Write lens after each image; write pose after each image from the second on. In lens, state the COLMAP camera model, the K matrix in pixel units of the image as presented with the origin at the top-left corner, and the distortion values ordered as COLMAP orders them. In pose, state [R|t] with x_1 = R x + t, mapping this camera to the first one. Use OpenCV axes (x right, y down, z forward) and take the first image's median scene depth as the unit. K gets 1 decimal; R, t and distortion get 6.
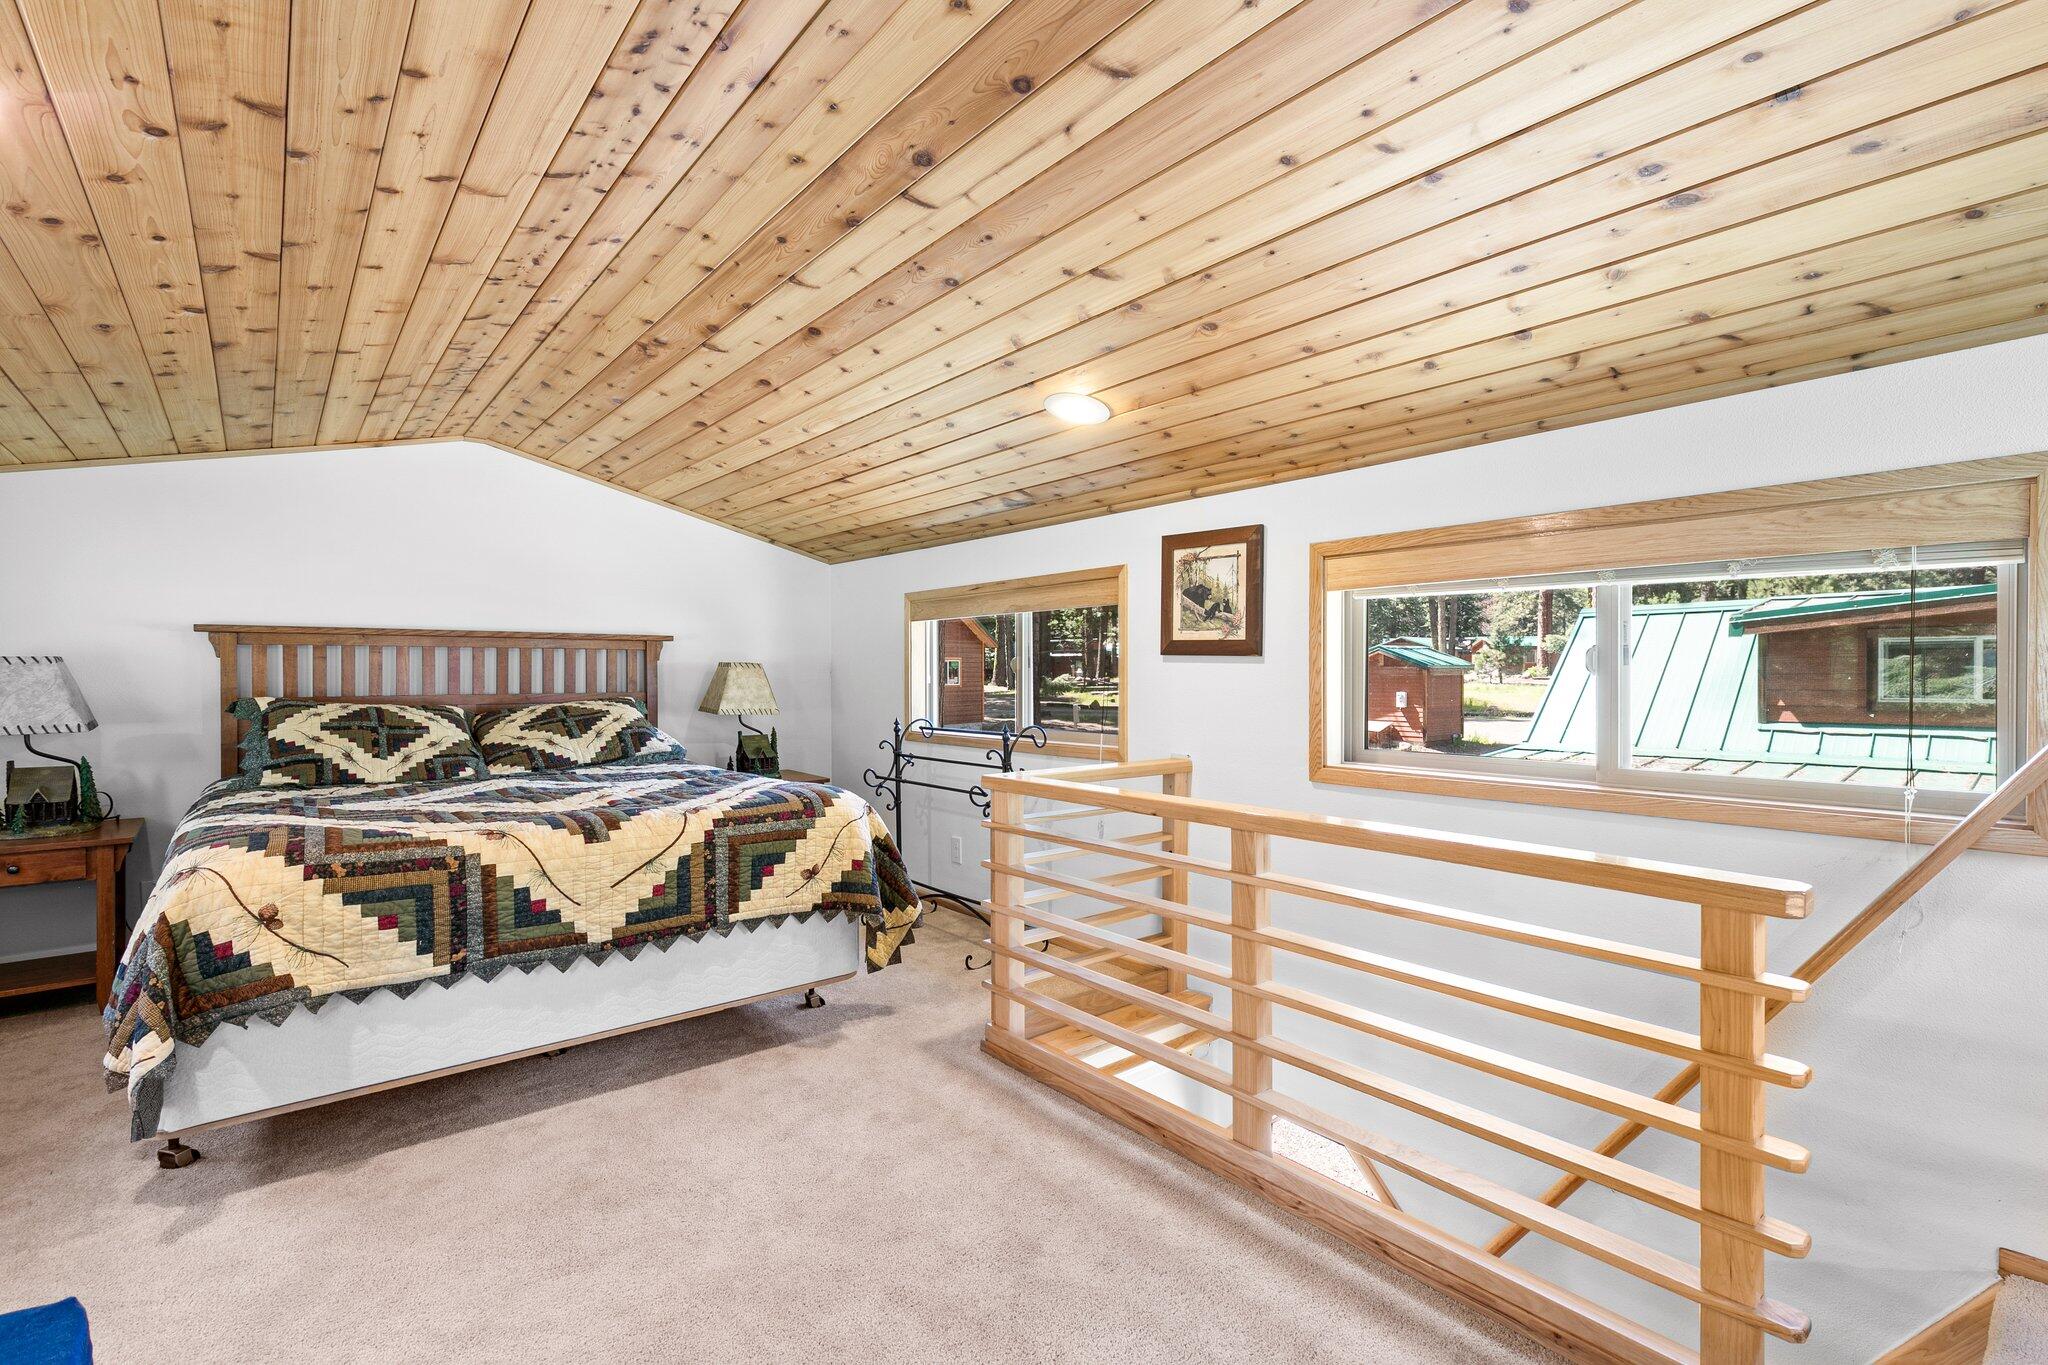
lens RADIAL K [[922.0, 0, 1027.2], [0, 922.0, 665.7], [0, 0, 1]] dist [0.015501, -0.001457]
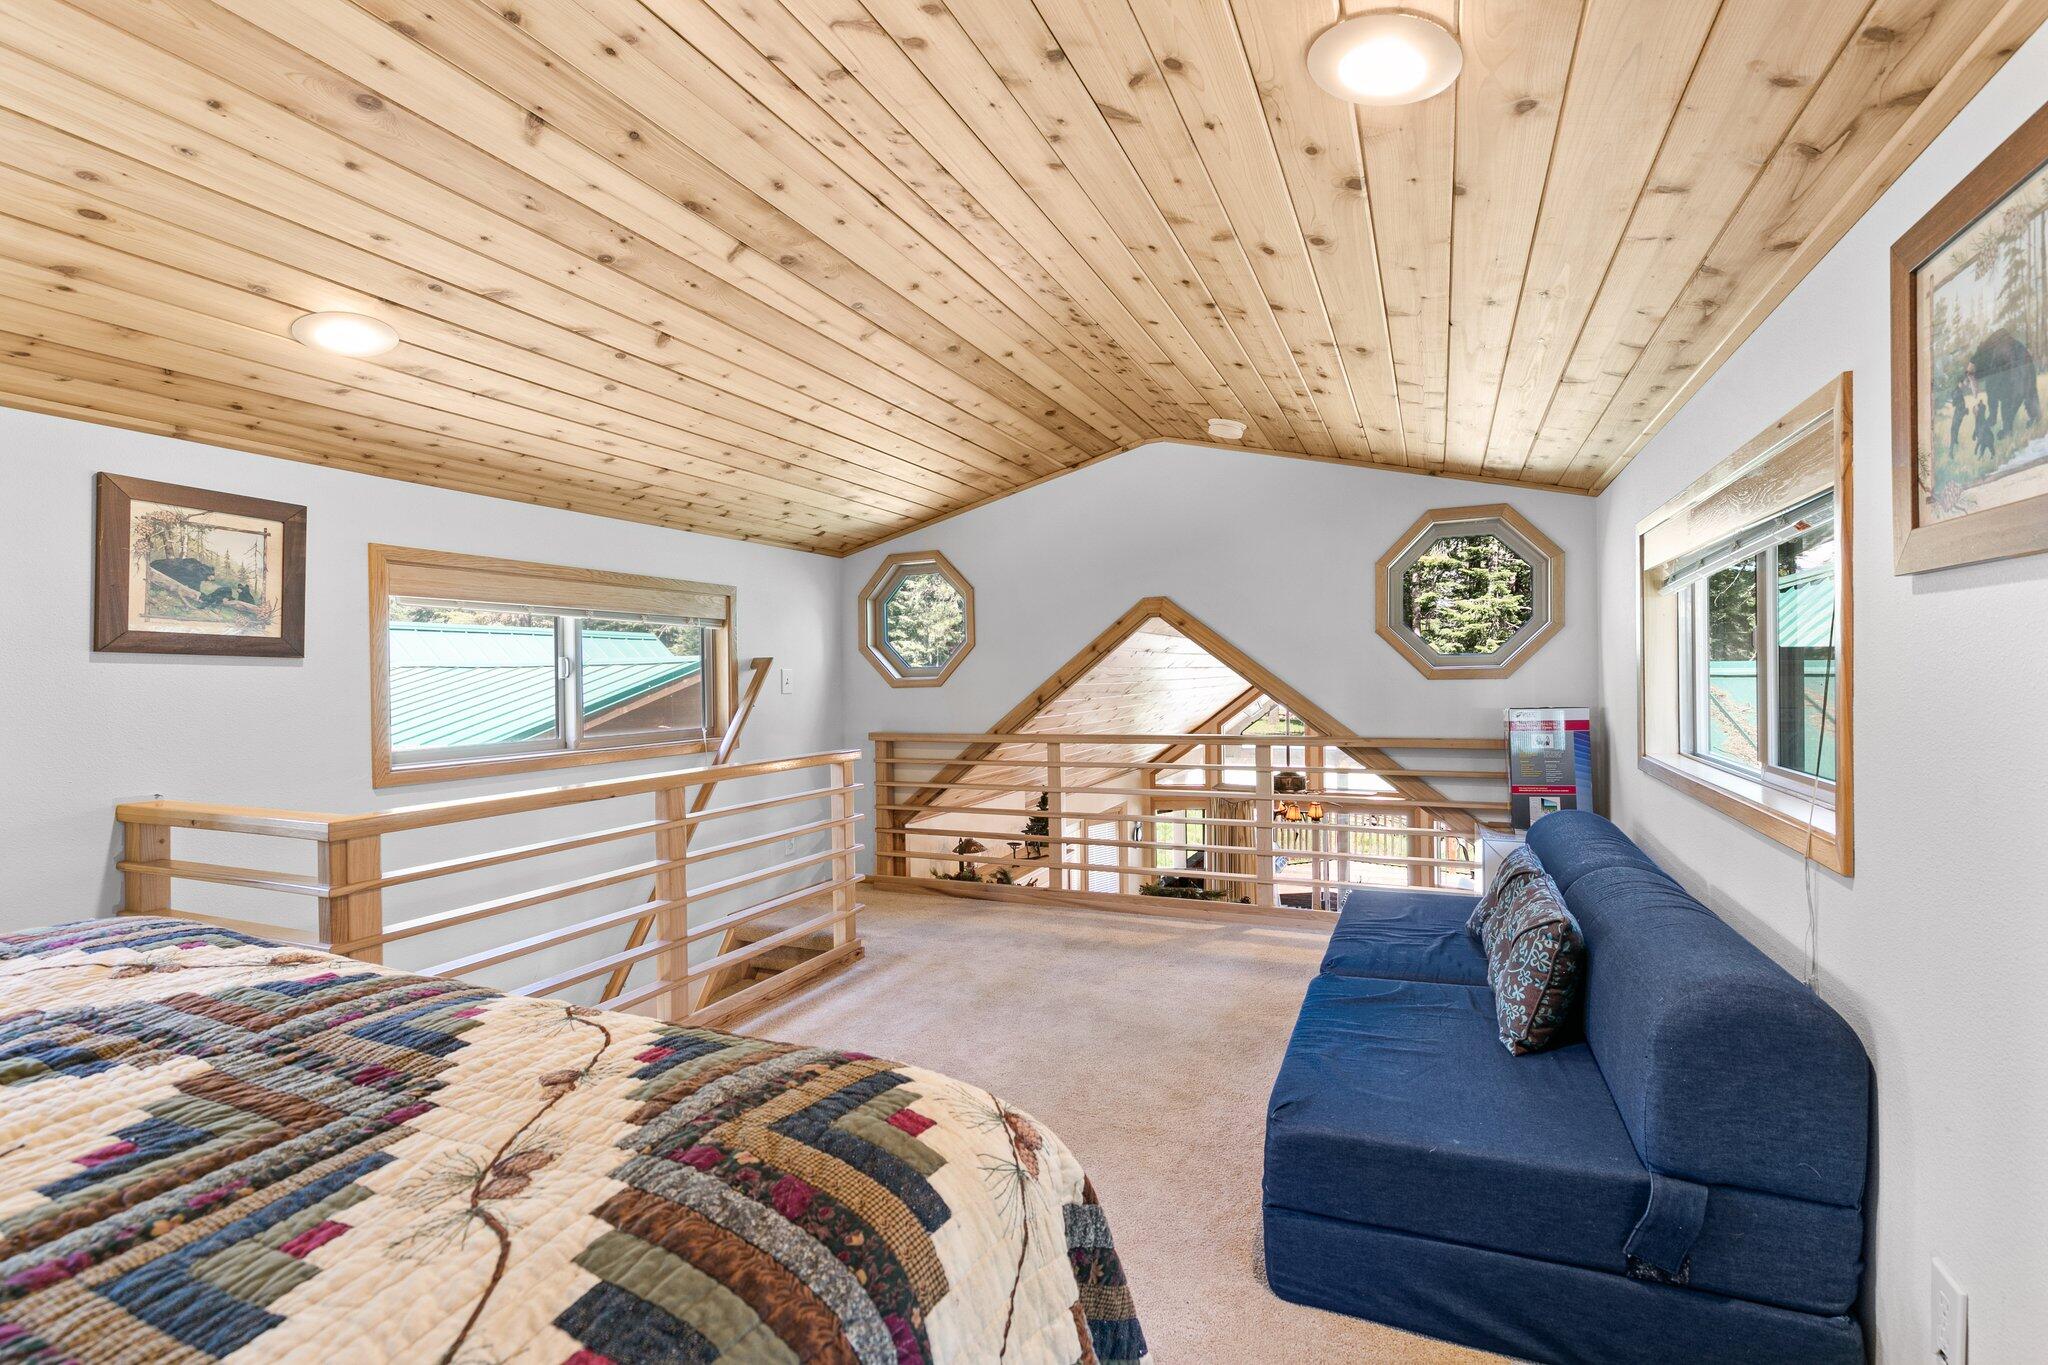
lens RADIAL K [[922.0, 0, 1025.4], [0, 922.0, 673.8], [0, 0, 1]] dist [0.015501, -0.001457]
pose [[-0.497936, -0.009196, 0.867165, -0.831138], [0.001795, 0.999931, 0.011635, -0.003005], [-0.867212, 0.007350, -0.497885, 0.824141]]
